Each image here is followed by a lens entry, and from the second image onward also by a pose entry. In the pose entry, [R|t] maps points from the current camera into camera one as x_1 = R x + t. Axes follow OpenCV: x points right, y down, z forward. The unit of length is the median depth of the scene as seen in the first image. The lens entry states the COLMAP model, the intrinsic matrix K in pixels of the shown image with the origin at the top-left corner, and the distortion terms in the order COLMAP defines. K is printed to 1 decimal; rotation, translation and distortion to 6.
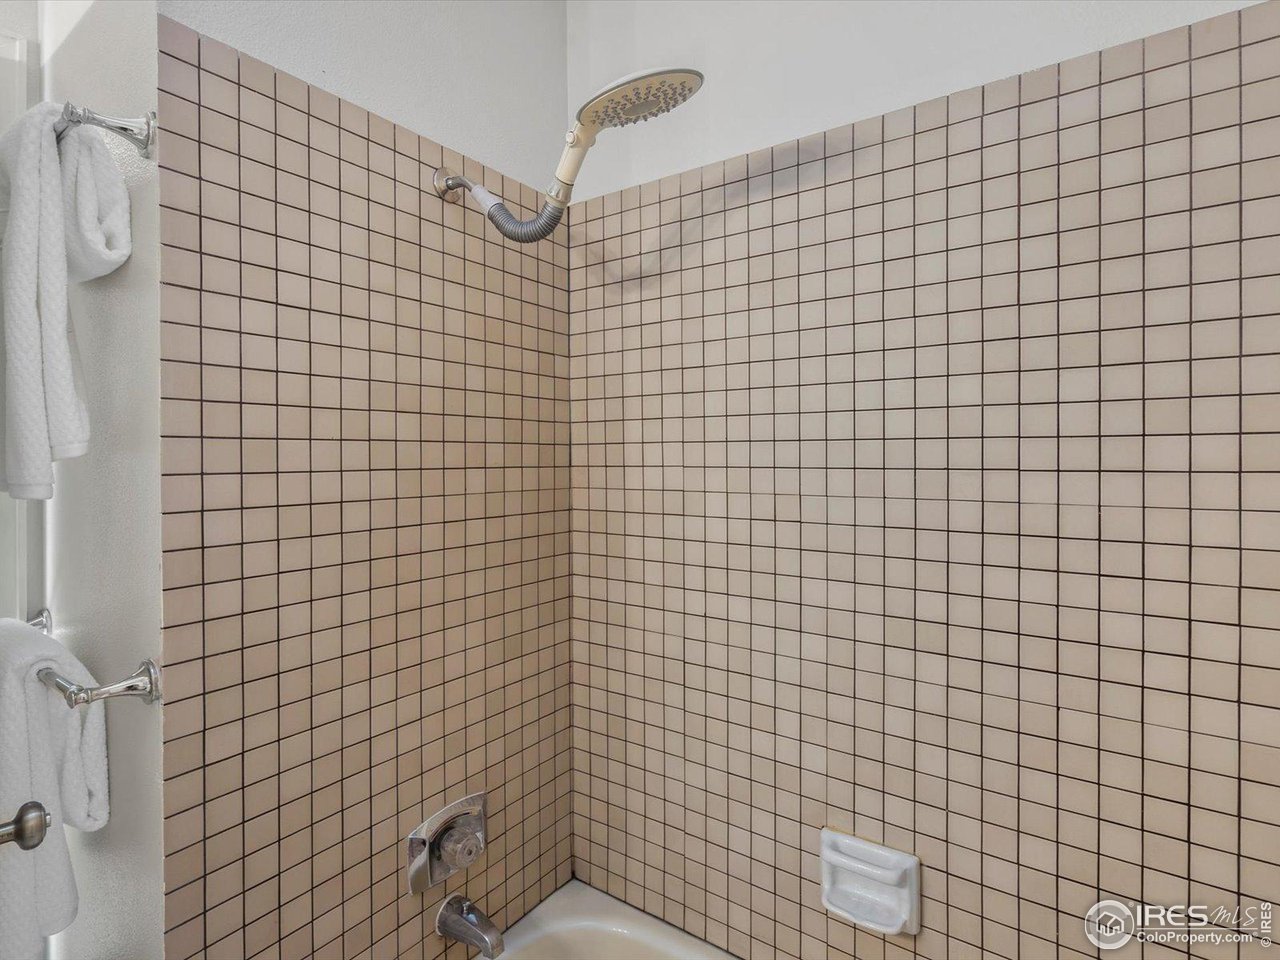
lens RADIAL K [[655.6, 0, 637.0], [0, 655.6, 461.3], [0, 0, 1]] dist [-0.006041, 0.002617]
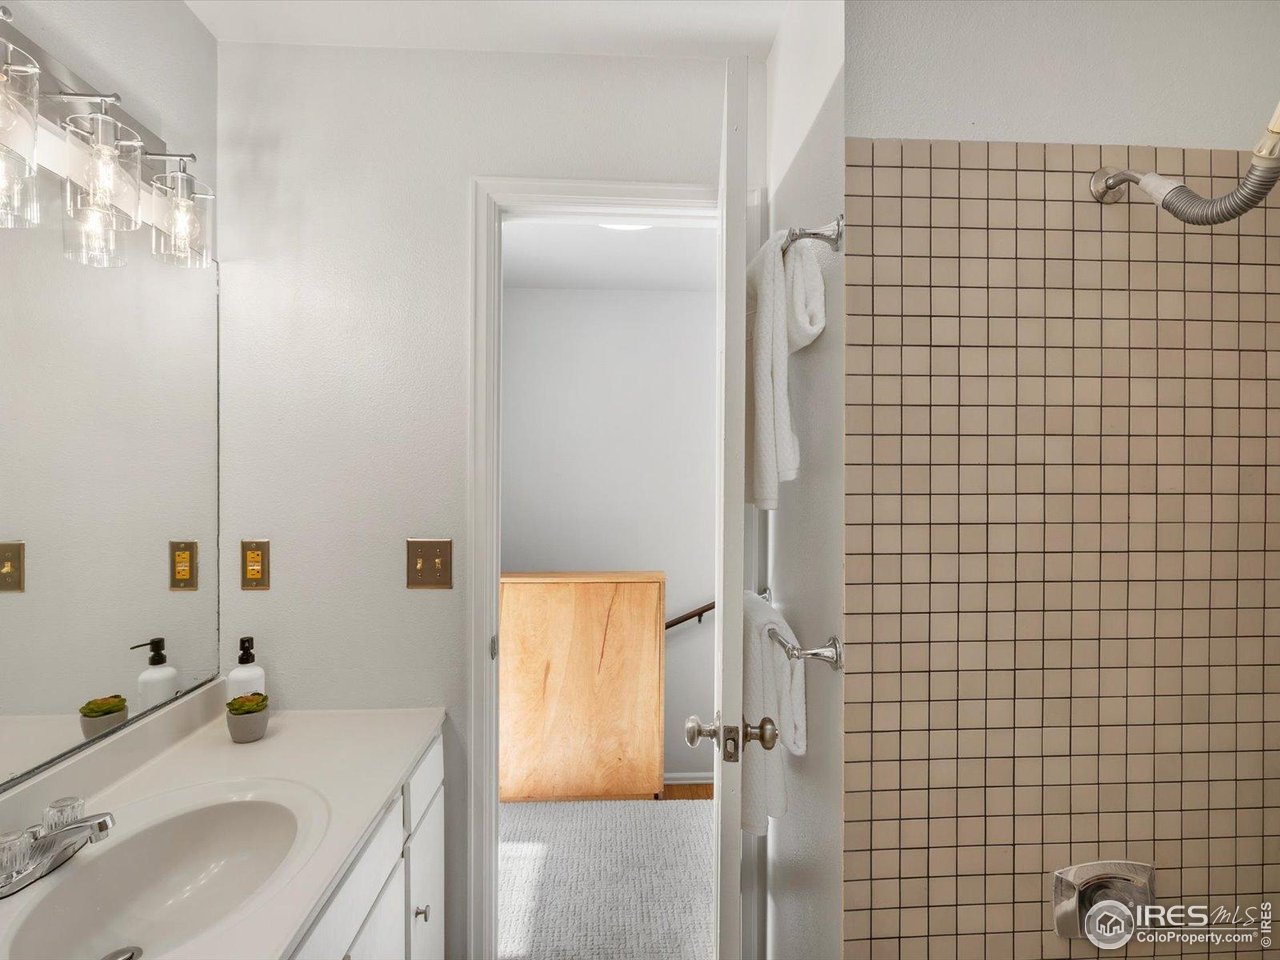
lens RADIAL K [[655.6, 0, 637.3], [0, 655.6, 480.3], [0, 0, 1]] dist [-0.006041, 0.002617]
pose [[0.626005, 0.004657, -0.779805, 0.017925], [-0.008204, 0.999966, -0.000614, -0.002234], [0.779776, 0.006781, 0.626022, -0.103414]]
